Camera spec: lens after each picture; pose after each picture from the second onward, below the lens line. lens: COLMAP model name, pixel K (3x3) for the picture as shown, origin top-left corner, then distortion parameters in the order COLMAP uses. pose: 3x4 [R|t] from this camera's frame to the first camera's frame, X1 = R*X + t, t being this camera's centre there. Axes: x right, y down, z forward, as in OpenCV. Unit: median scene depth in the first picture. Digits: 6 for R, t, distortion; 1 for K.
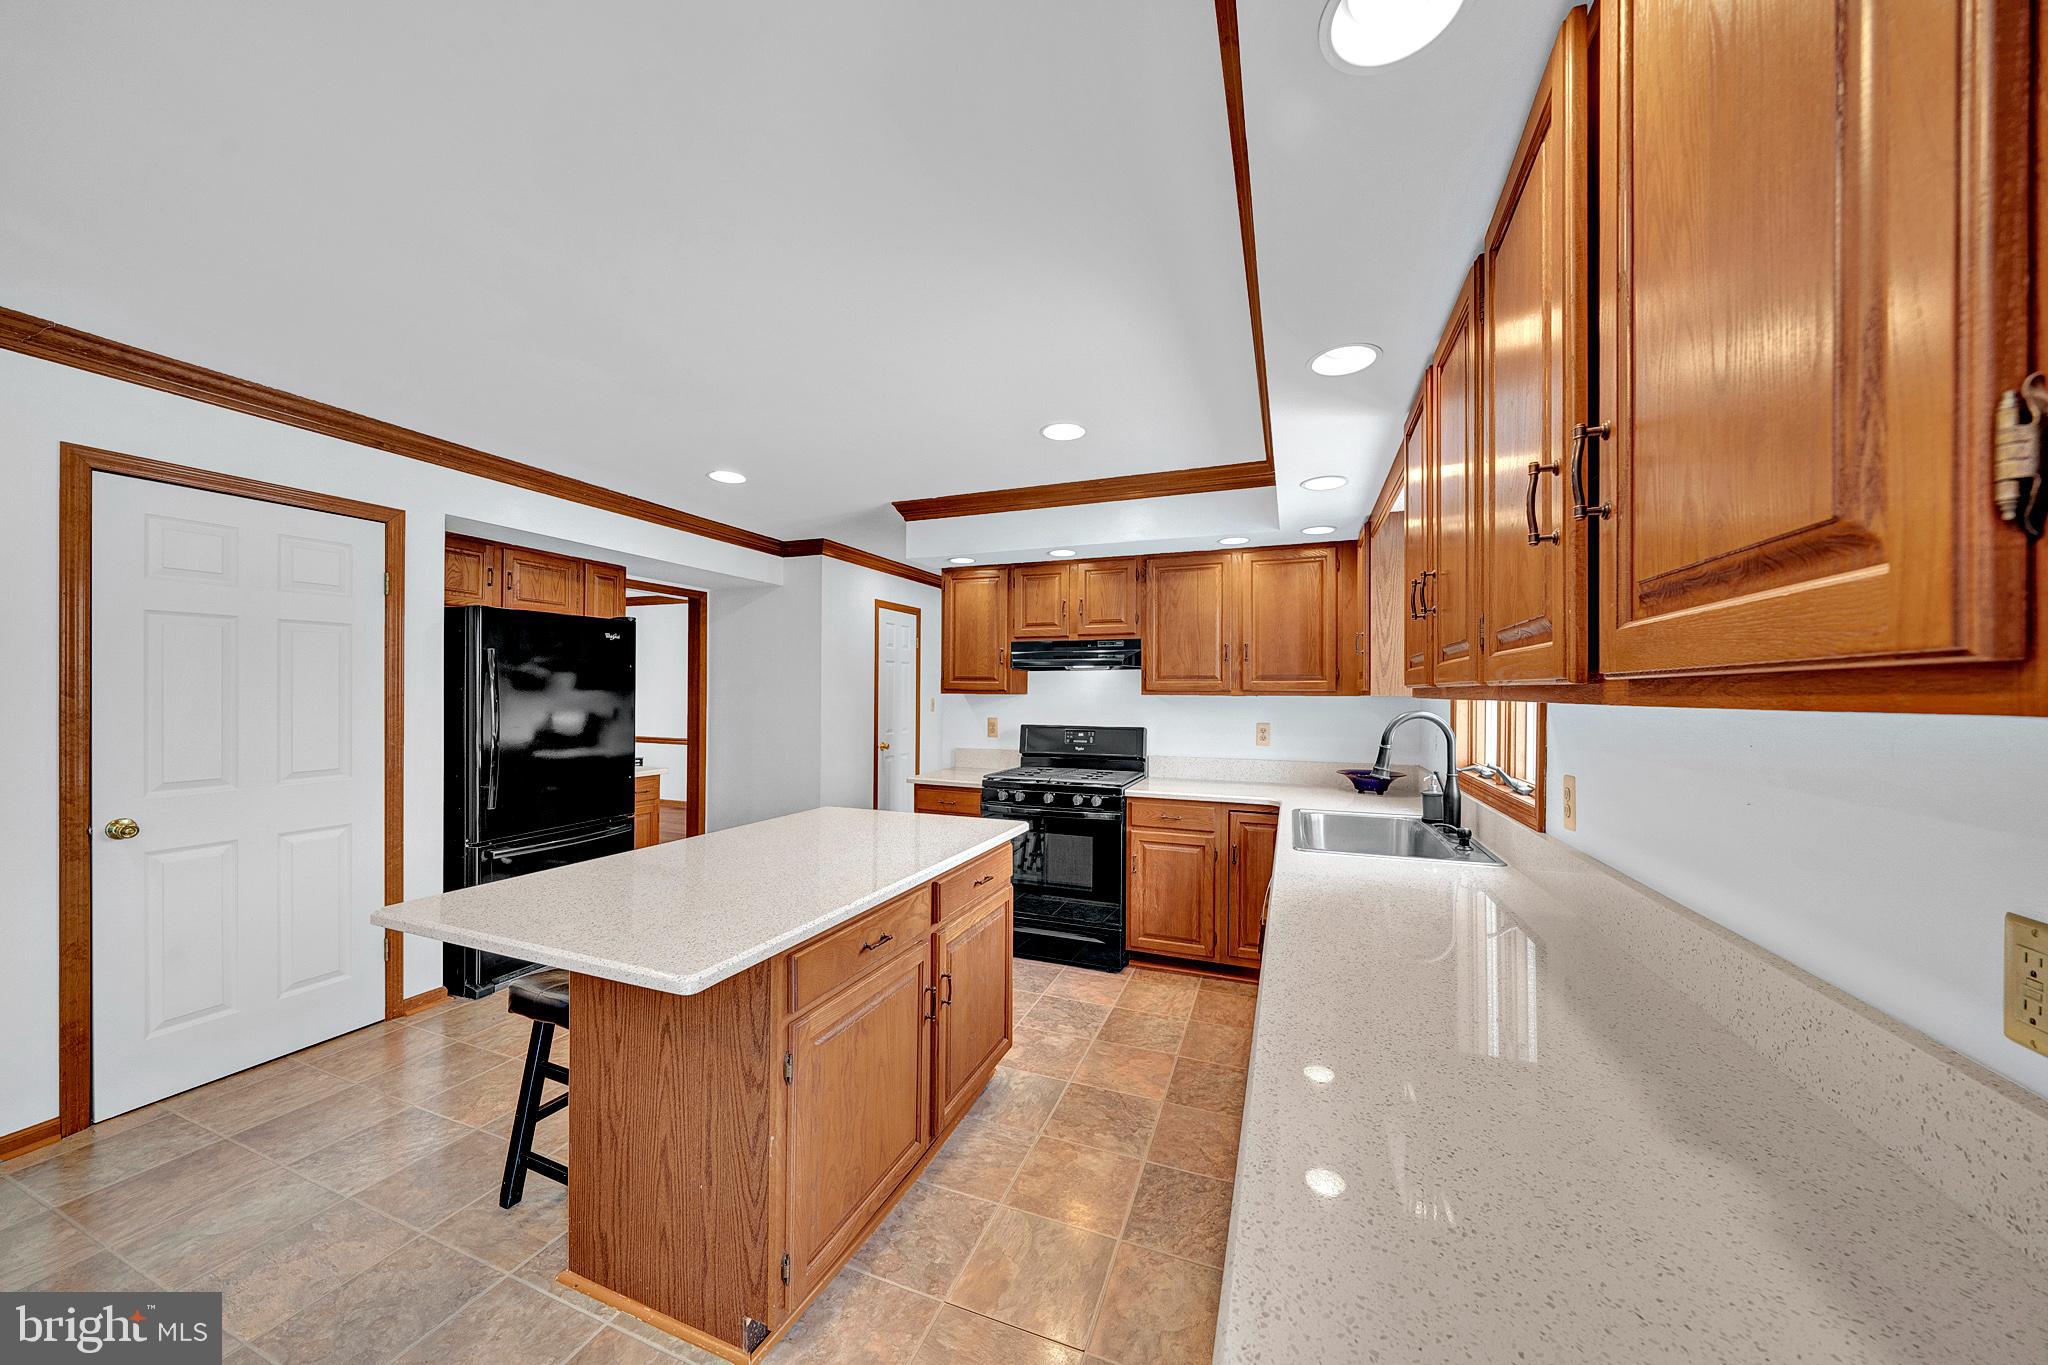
lens RADIAL K [[701.6, 0, 1024.0], [0, 701.6, 682.5], [0, 0, 1]] dist [-0.000657, -0.000076]
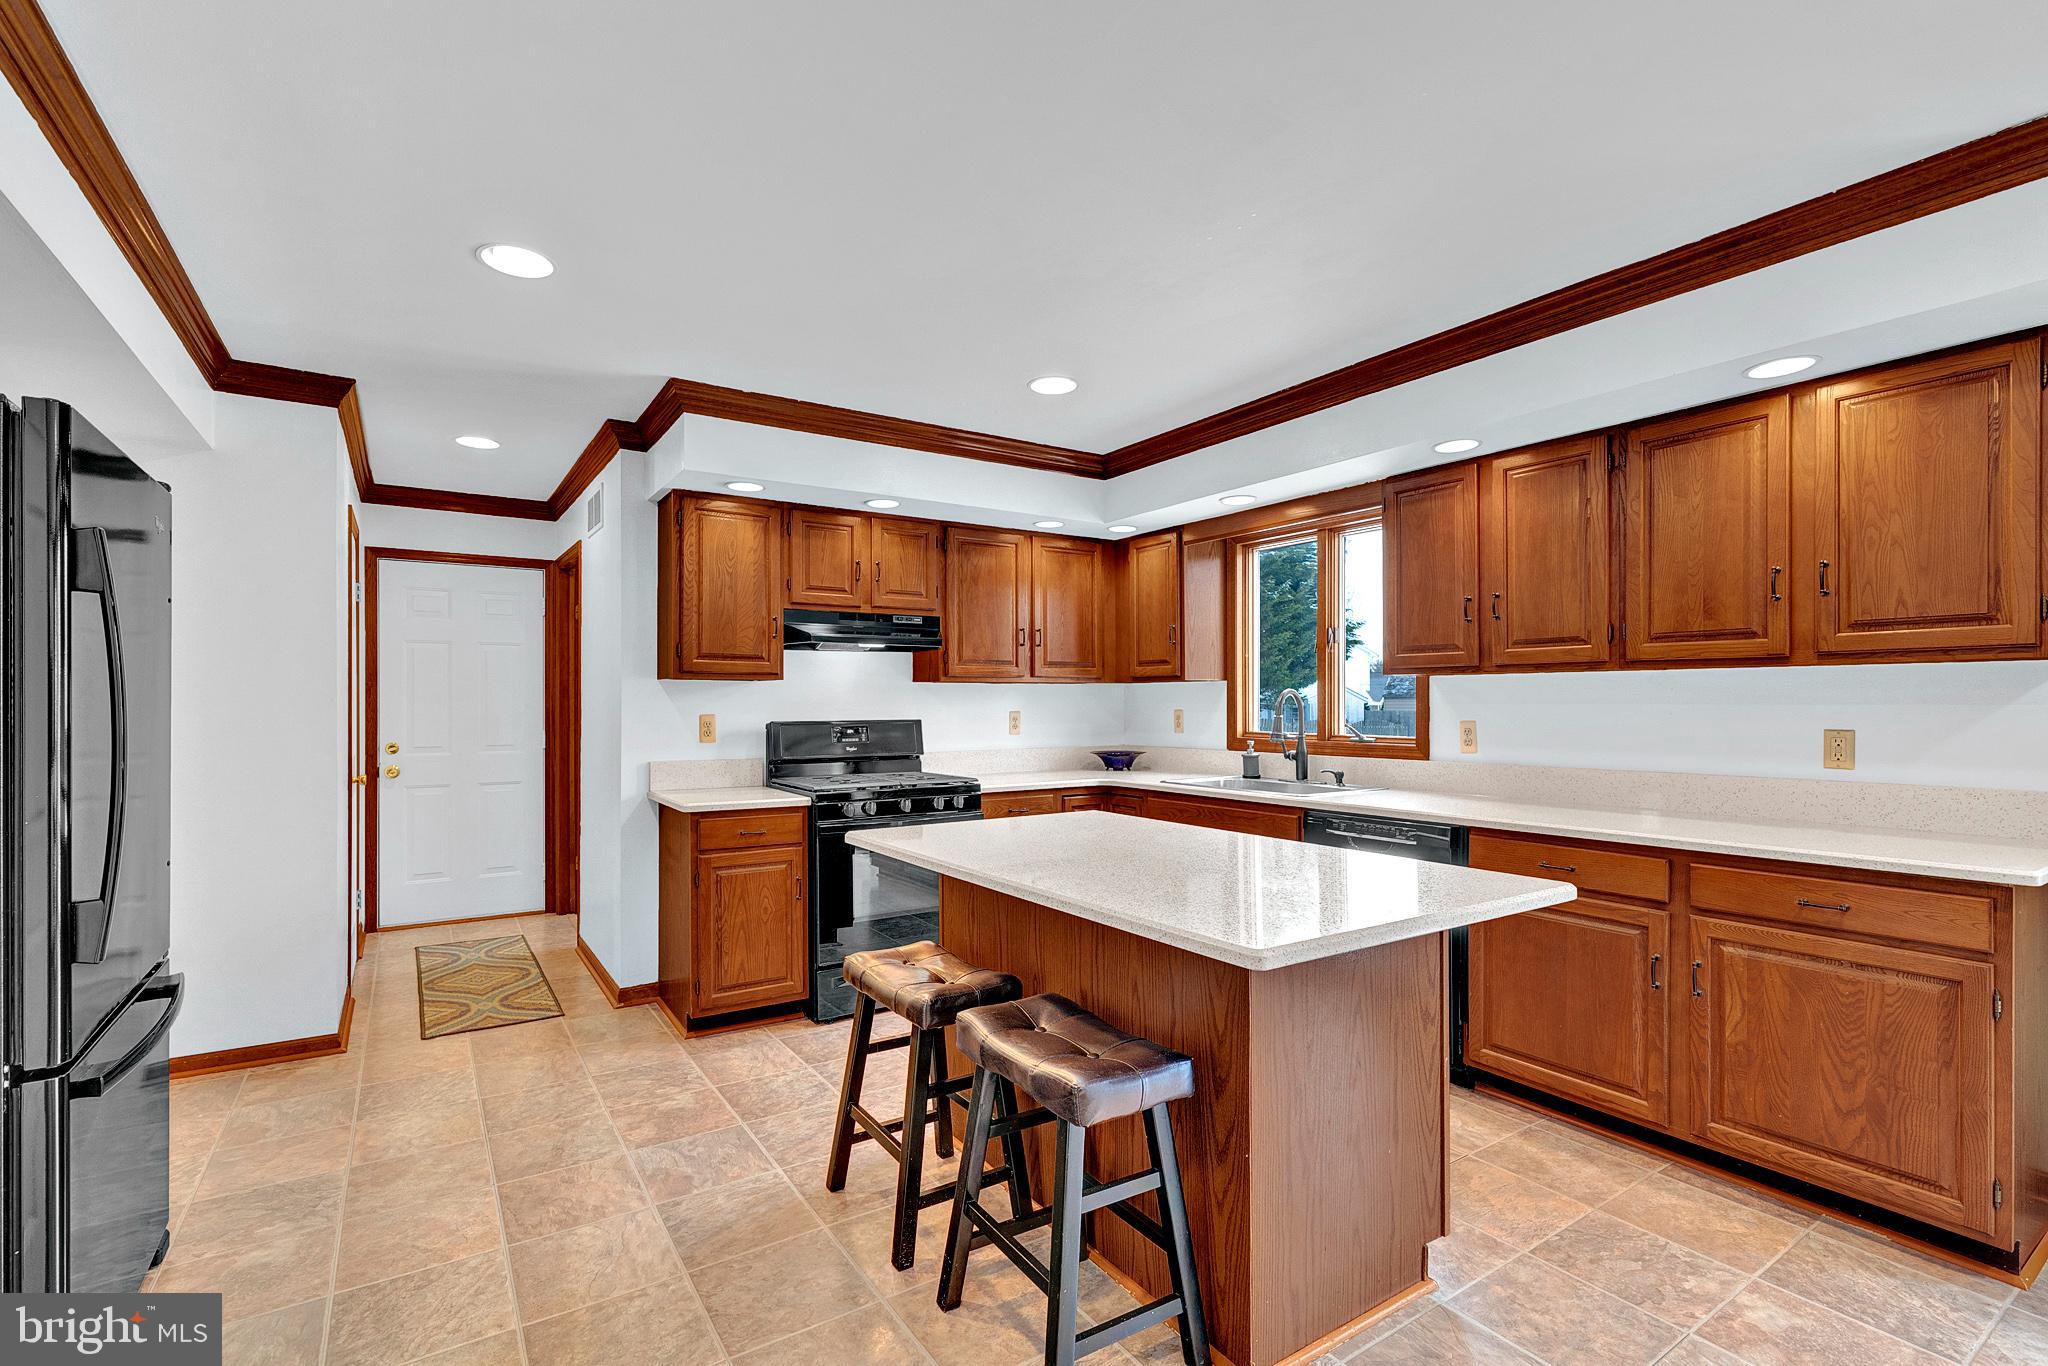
lens RADIAL K [[907.7, 0, 1024.0], [0, 907.7, 683.0], [0, 0, 1]] dist [-0.001007, -0.000180]
pose [[0.560913, 0.008471, 0.827832, -0.701238], [-0.002949, 0.999962, -0.008234, 0.028701], [-0.827870, 0.002177, 0.560916, 0.276006]]
